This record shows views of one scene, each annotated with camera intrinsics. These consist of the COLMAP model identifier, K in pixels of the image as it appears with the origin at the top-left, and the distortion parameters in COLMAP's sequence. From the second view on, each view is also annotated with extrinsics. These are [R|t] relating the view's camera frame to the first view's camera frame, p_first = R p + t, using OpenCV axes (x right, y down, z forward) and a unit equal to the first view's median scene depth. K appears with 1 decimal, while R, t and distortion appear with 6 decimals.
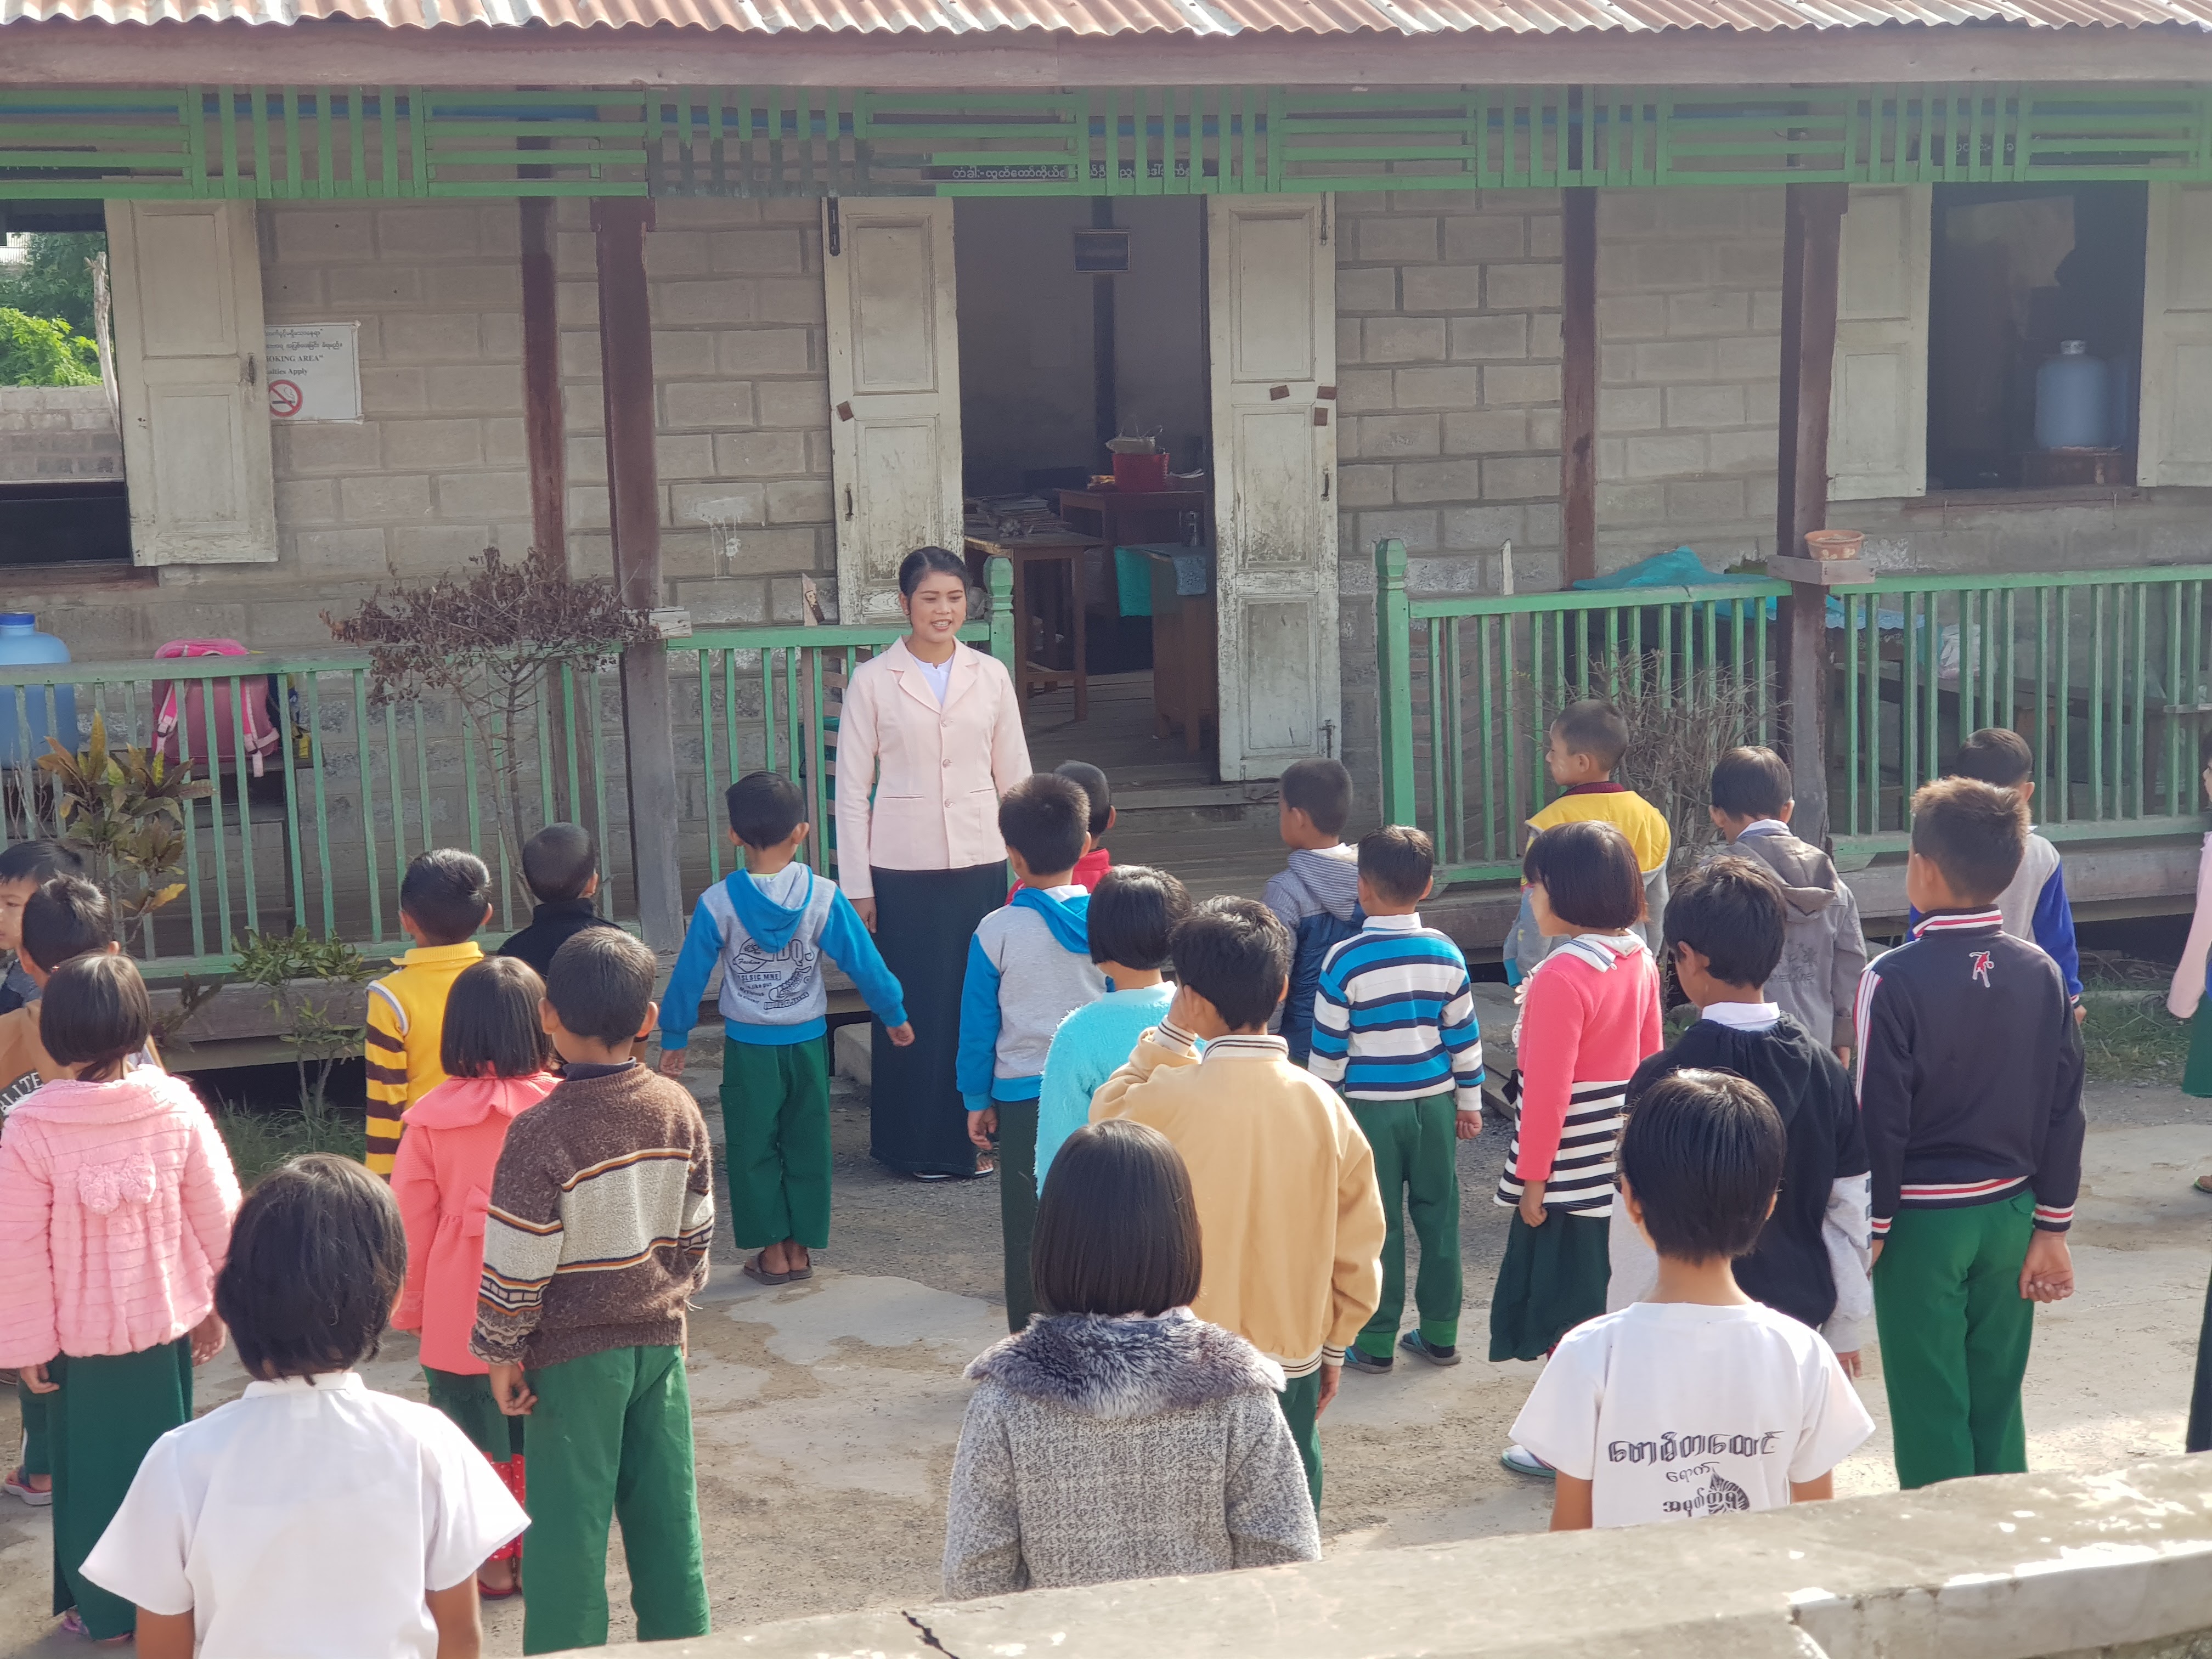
lens RADIAL K [[3320.4, 0, 1106.0], [0, 3320.4, 829.1], [0, 0, 1]] dist [0.146638, 0.000000]
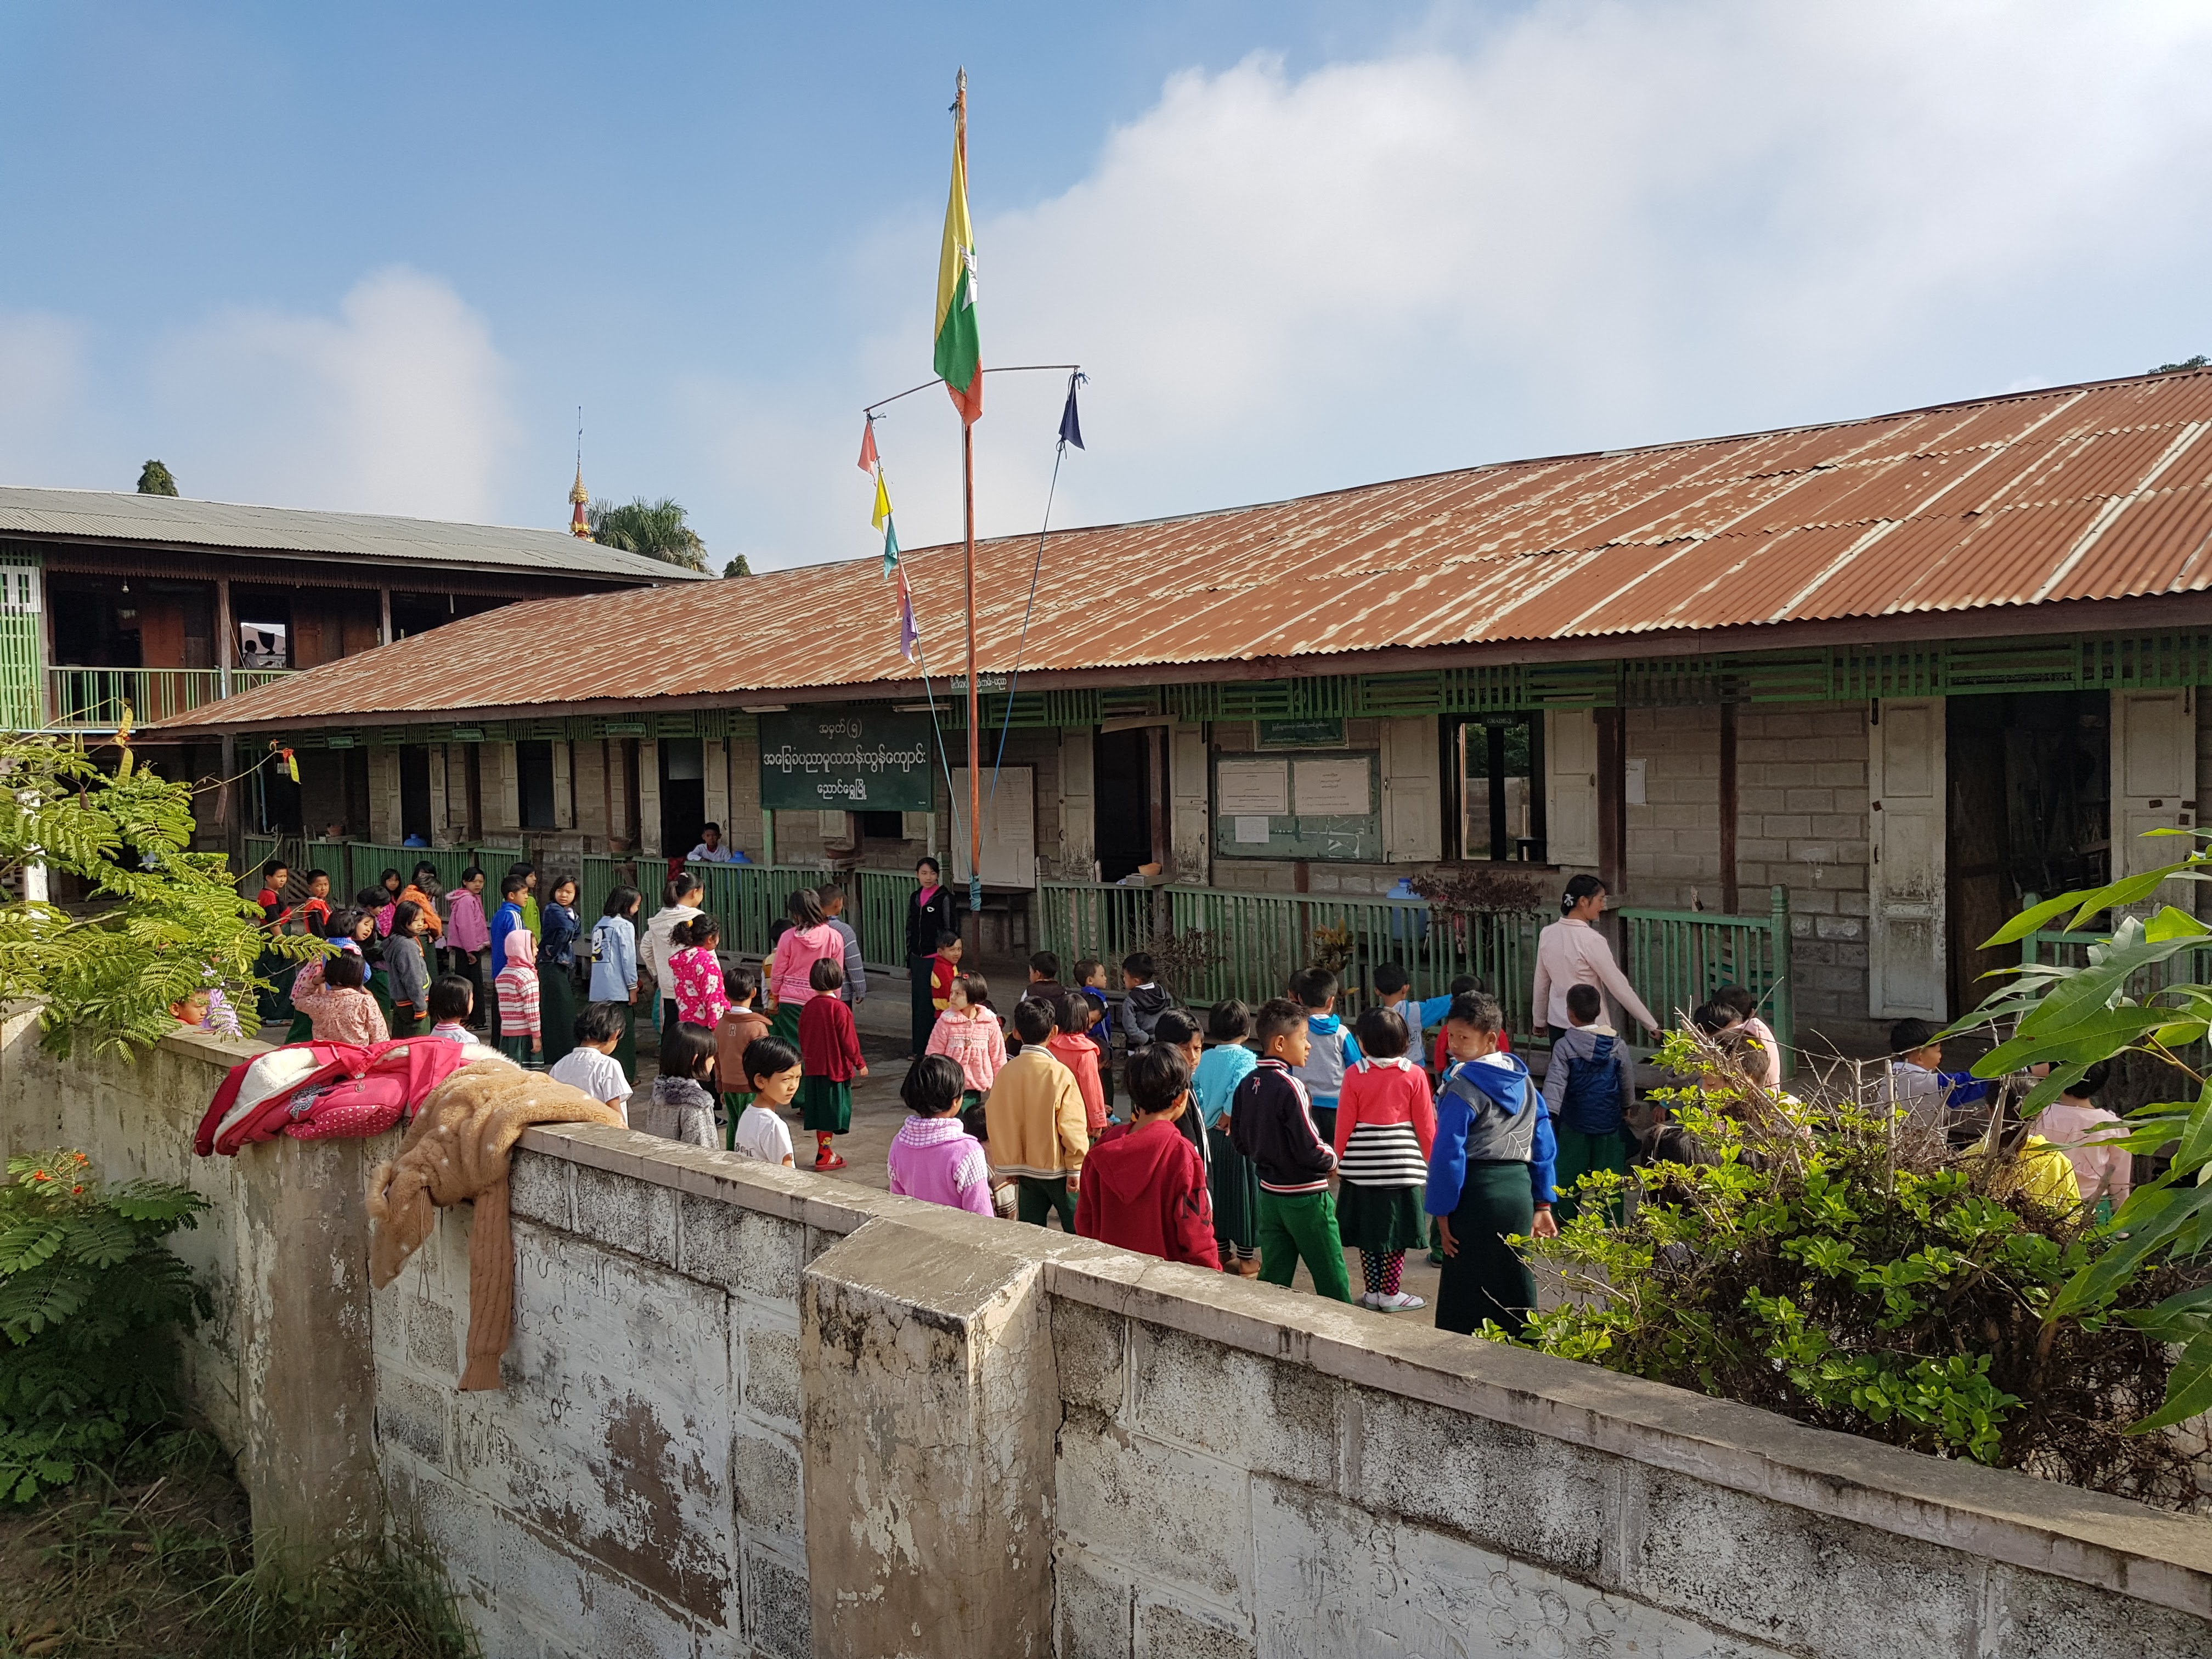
lens RADIAL K [[1684.5, 0, 1105.0], [0, 1684.5, 827.7], [0, 0, 1]] dist [0.004963, -0.000004]
pose [[0.520602, 0.043891, -0.852671, 0.513347], [-0.129218, 0.991224, -0.027872, -0.029770], [0.843965, 0.124690, 0.521705, 0.131036]]
